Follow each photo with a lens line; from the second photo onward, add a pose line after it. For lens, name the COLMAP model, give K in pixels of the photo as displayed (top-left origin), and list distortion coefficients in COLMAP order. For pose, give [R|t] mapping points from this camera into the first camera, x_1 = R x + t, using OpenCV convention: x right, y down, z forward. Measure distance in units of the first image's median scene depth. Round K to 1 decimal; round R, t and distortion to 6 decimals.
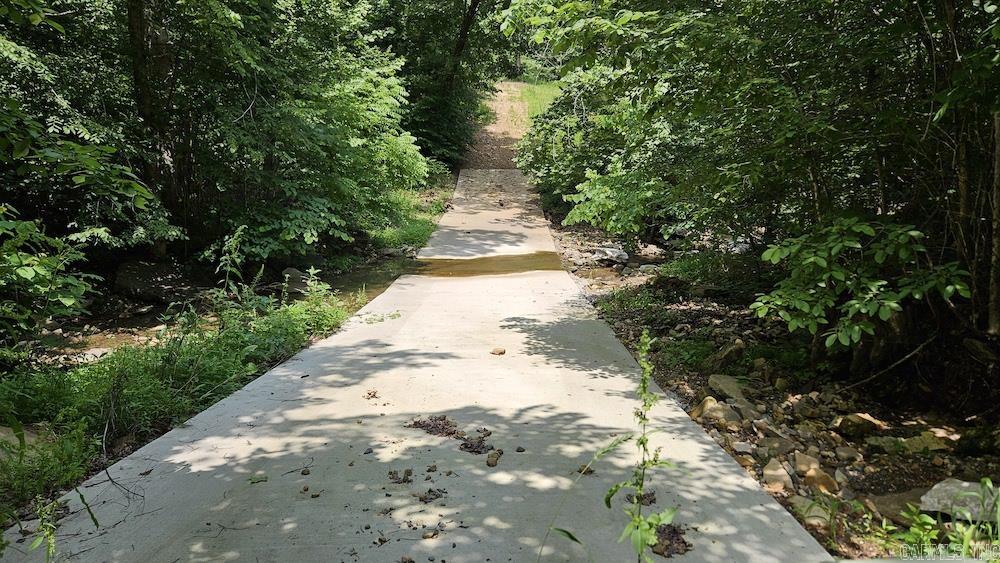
lens RADIAL K [[683.2, 0, 499.1], [0, 683.2, 280.1], [0, 0, 1]] dist [0.000072, -0.000004]
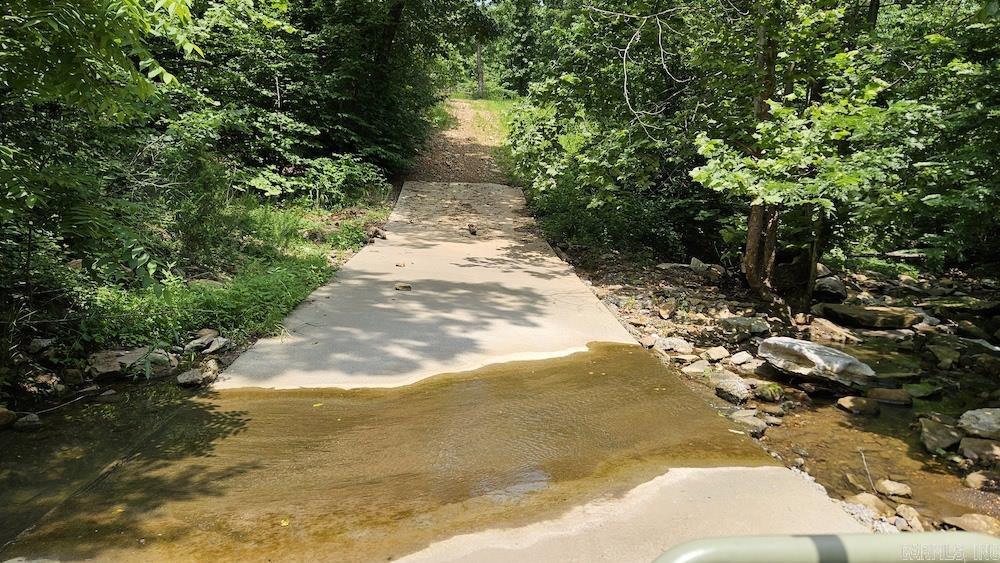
lens RADIAL K [[678.7, 0, 499.4], [0, 678.7, 281.8], [0, 0, 1]] dist [0.004798, 0.000180]
pose [[0.997692, 0.004890, 0.067724, -0.014694], [-0.001024, 0.998373, -0.057004, -0.043163], [-0.067892, 0.056803, 0.996074, 0.500563]]
